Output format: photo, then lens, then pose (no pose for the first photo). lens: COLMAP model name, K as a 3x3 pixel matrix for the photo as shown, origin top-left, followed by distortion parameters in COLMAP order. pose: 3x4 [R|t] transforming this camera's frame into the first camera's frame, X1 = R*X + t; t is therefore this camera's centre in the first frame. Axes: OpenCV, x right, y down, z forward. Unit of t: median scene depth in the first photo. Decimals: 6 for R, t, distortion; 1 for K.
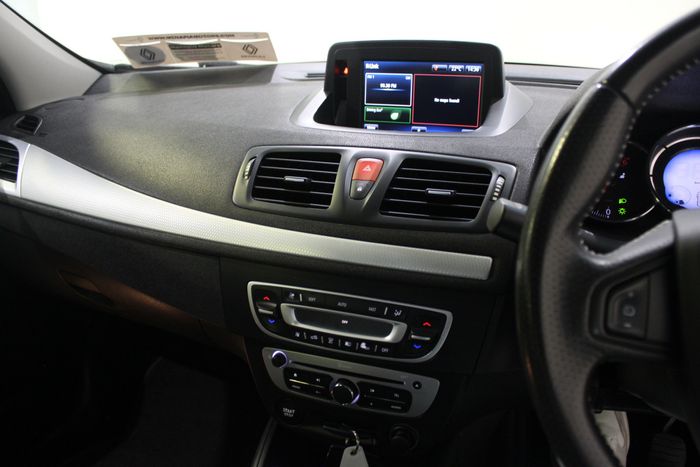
lens RADIAL K [[595.4, 0, 350.0], [0, 595.4, 233.5], [0, 0, 1]] dist [-0.155261, 0.163554]
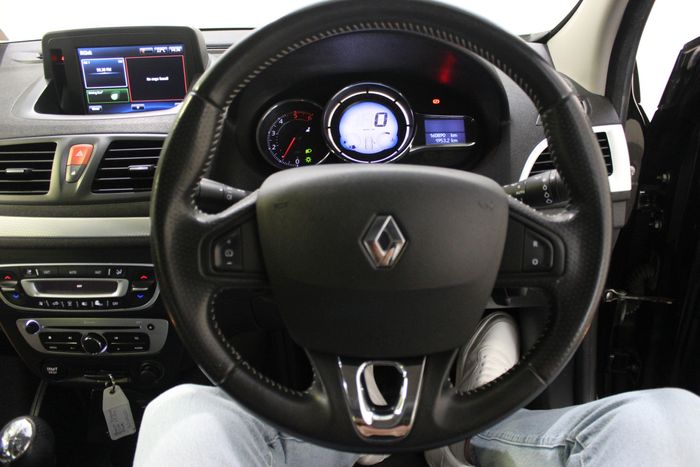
lens RADIAL K [[595.4, 0, 350.0], [0, 595.4, 233.5], [0, 0, 1]] dist [-0.155261, 0.163554]
pose [[0.946729, -0.153252, 0.283229, 0.183759], [0.122602, 0.984798, 0.123050, -0.029853], [-0.297781, -0.081770, 0.951126, -0.246315]]
